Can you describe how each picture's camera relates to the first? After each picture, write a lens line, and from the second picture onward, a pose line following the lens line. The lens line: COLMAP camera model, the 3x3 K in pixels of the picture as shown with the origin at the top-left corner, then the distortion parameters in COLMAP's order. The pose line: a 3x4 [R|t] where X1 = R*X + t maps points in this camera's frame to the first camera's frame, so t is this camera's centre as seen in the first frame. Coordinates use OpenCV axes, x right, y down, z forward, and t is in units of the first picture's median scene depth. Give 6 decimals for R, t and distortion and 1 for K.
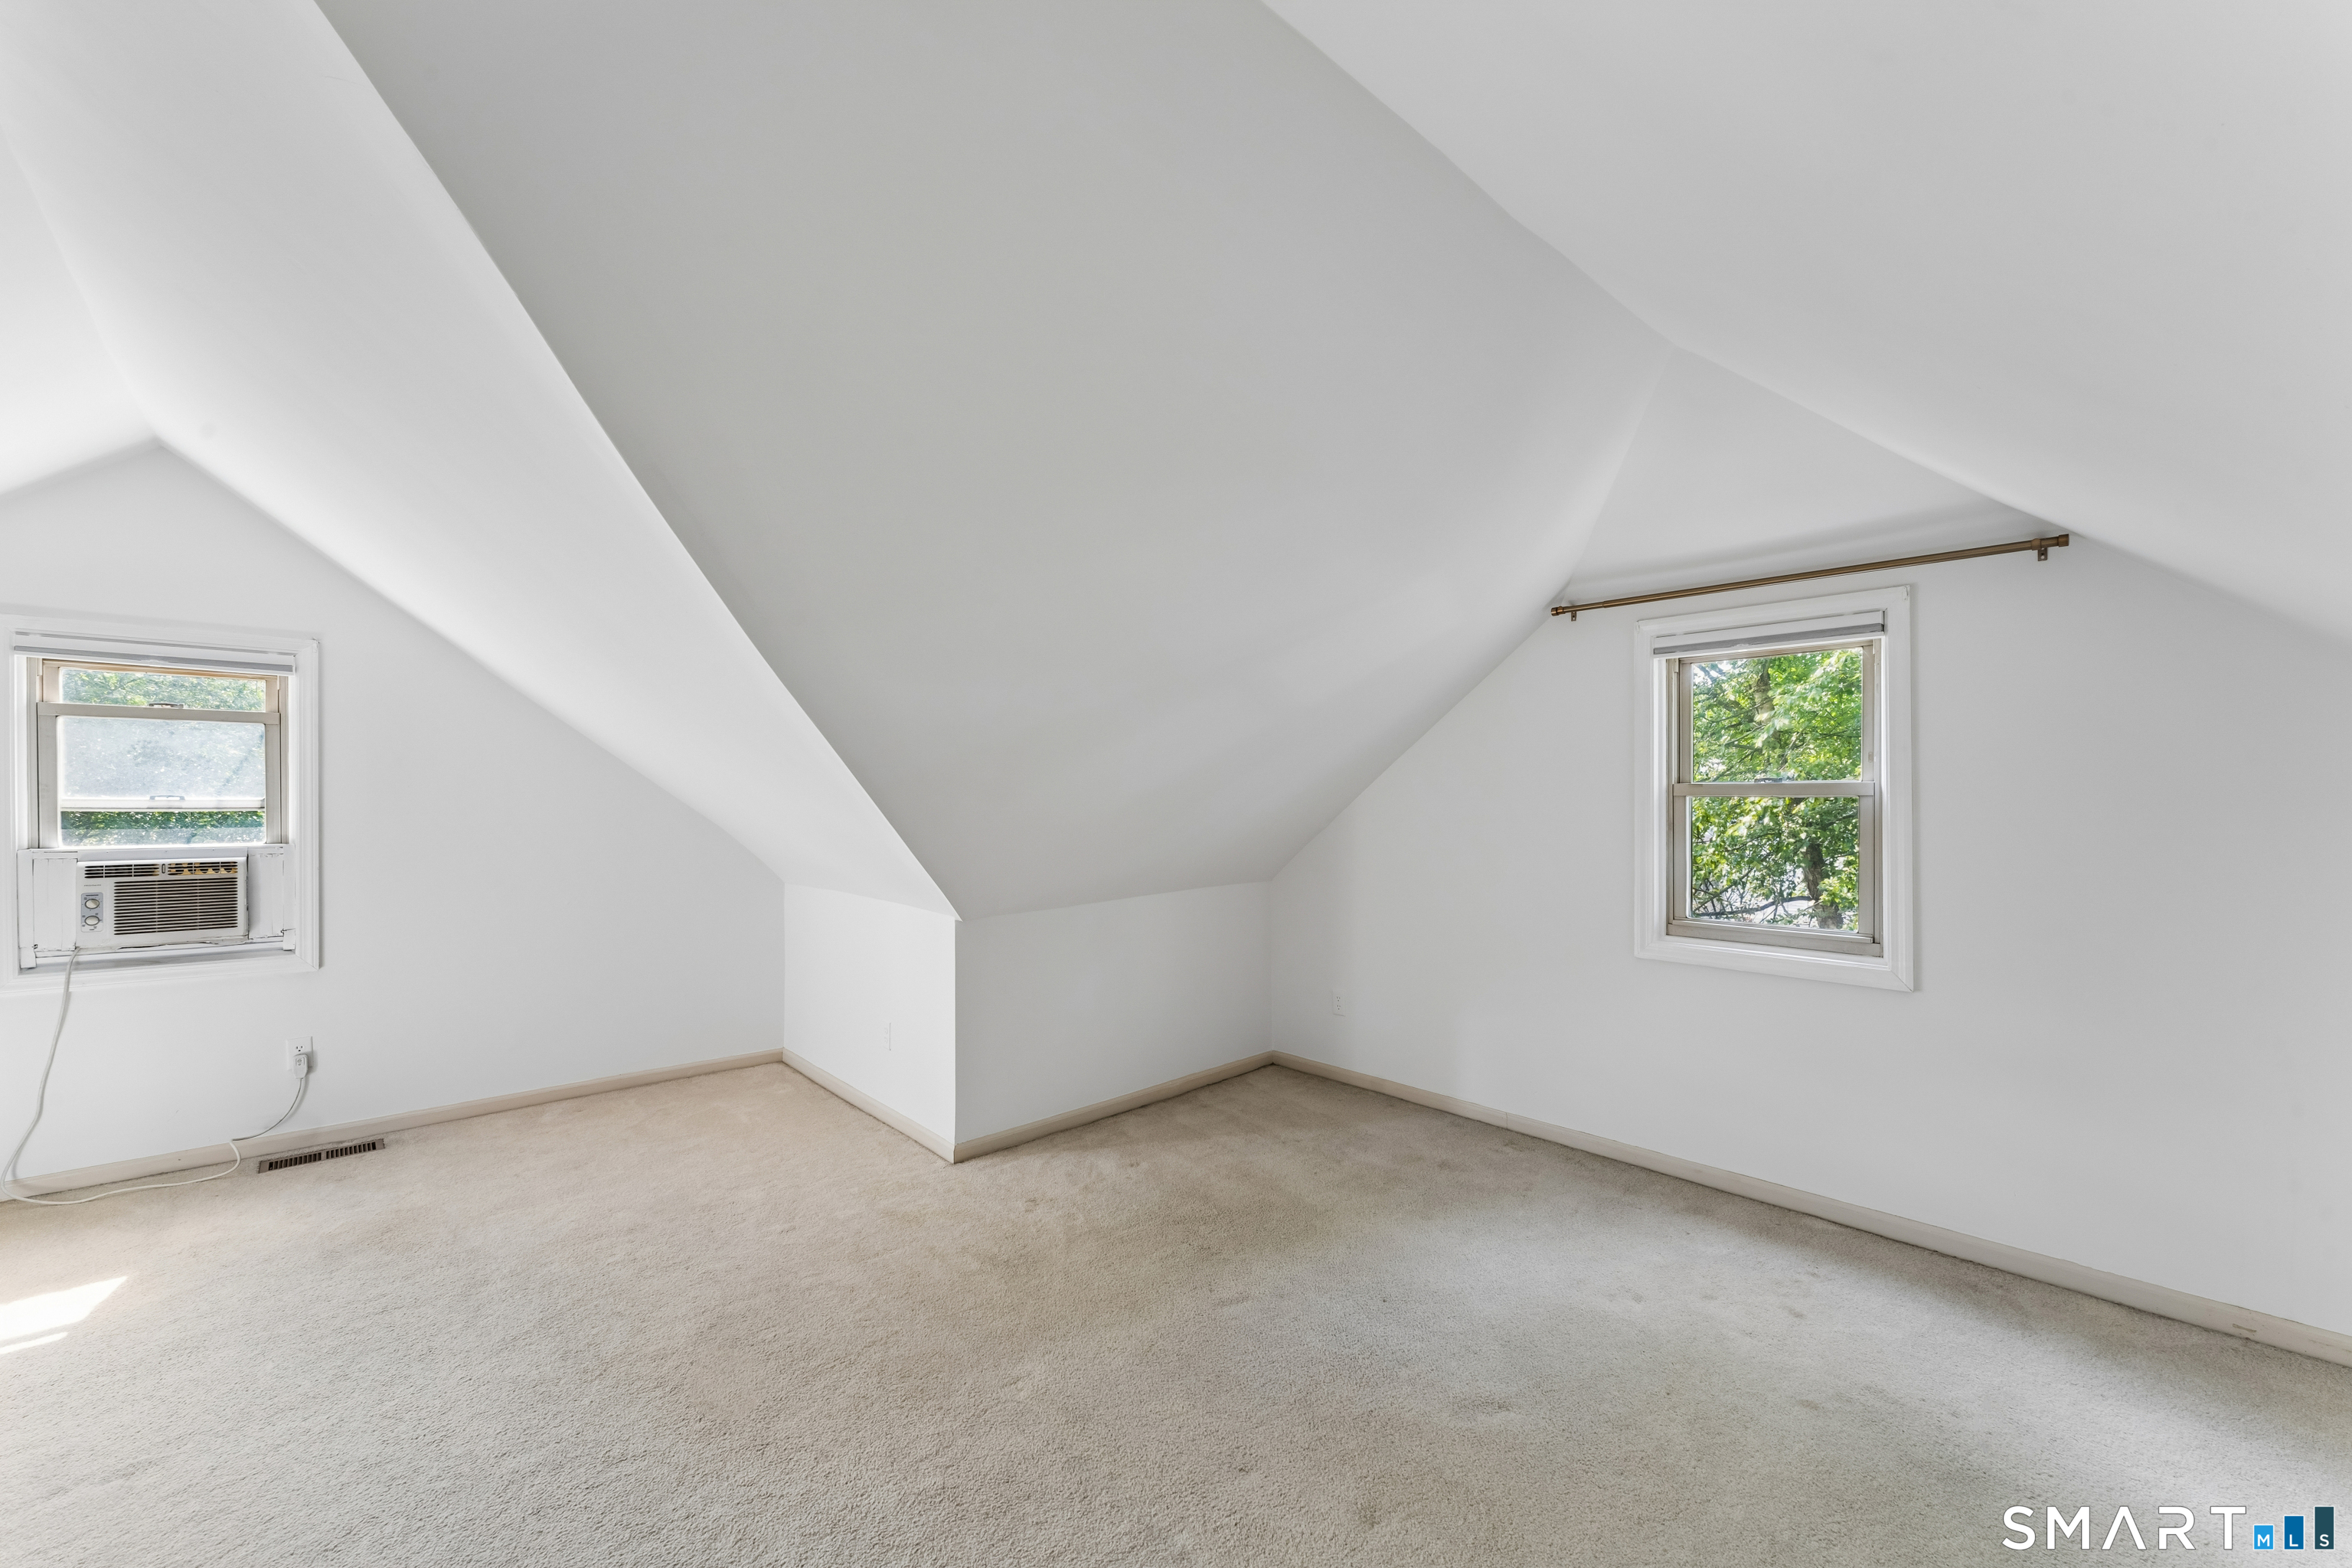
lens RADIAL K [[954.2, 0, 1178.3], [0, 954.2, 791.9], [0, 0, 1]] dist [-0.000970, -0.000068]
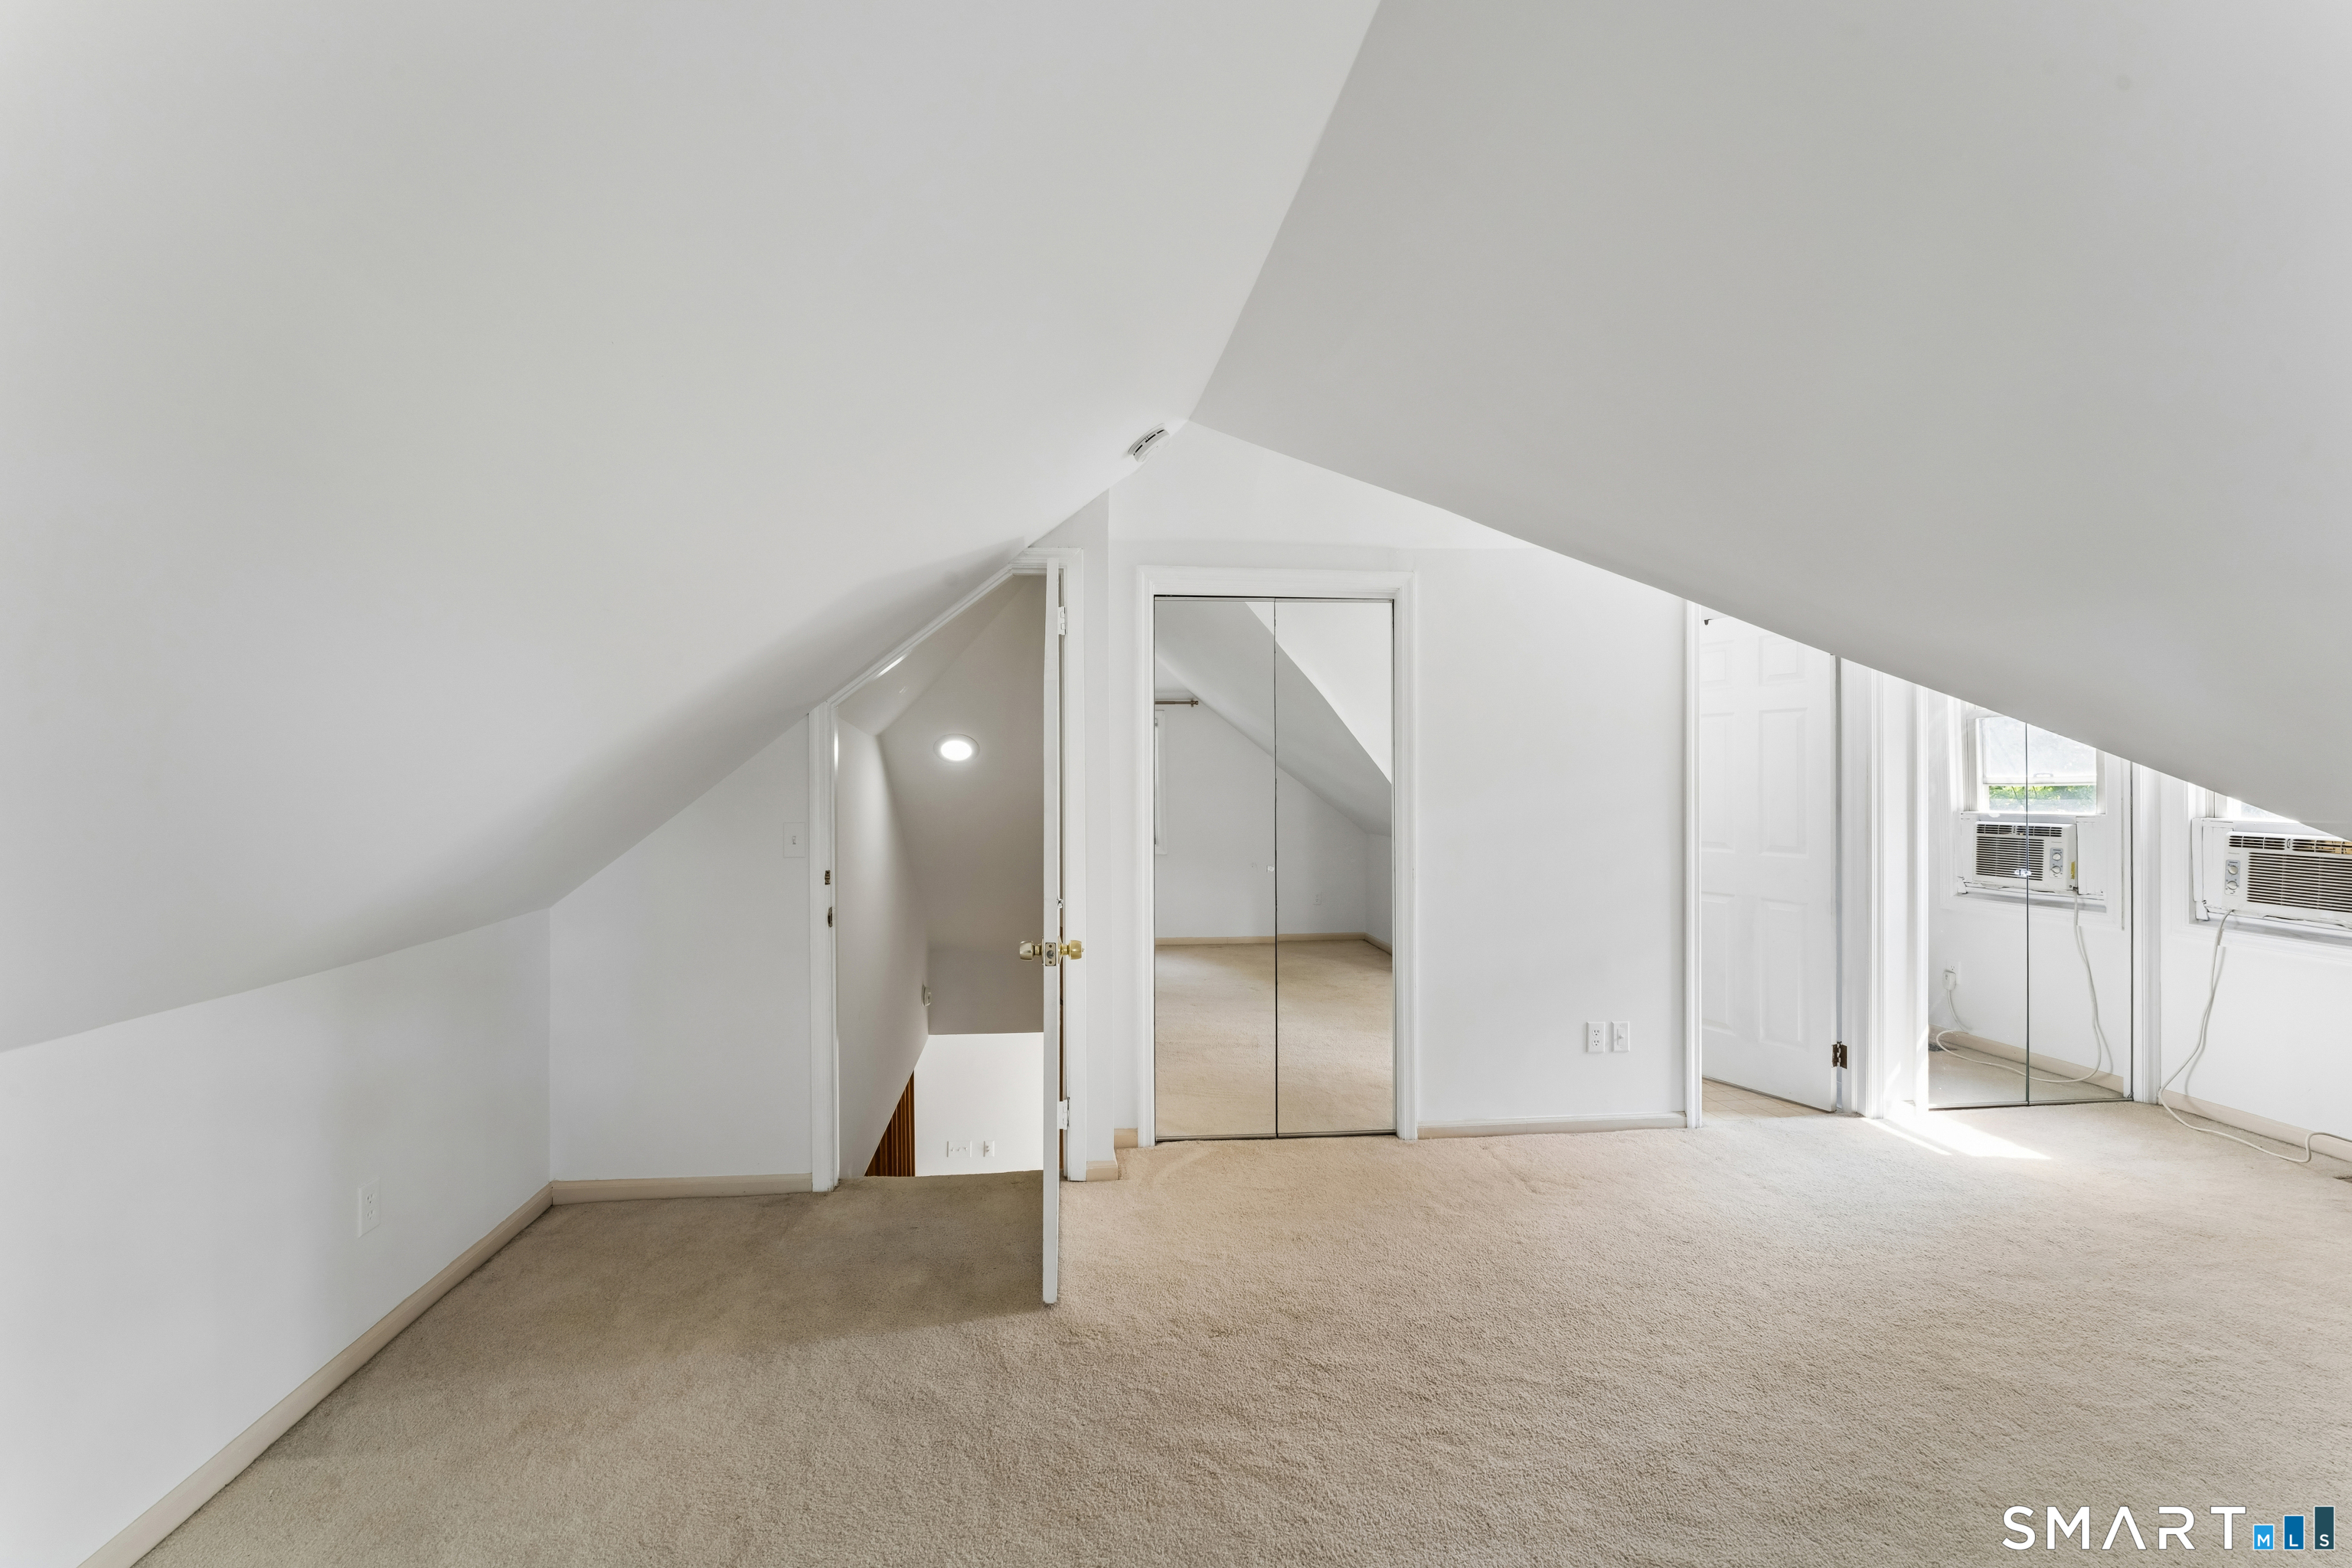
lens RADIAL K [[954.2, 0, 1174.7], [0, 954.2, 779.6], [0, 0, 1]] dist [-0.000970, -0.000068]
pose [[-0.579859, 0.002648, -0.814713, 0.466559], [0.003103, 0.999995, 0.001041, 0.008153], [0.814711, -0.001924, -0.579864, 0.646616]]
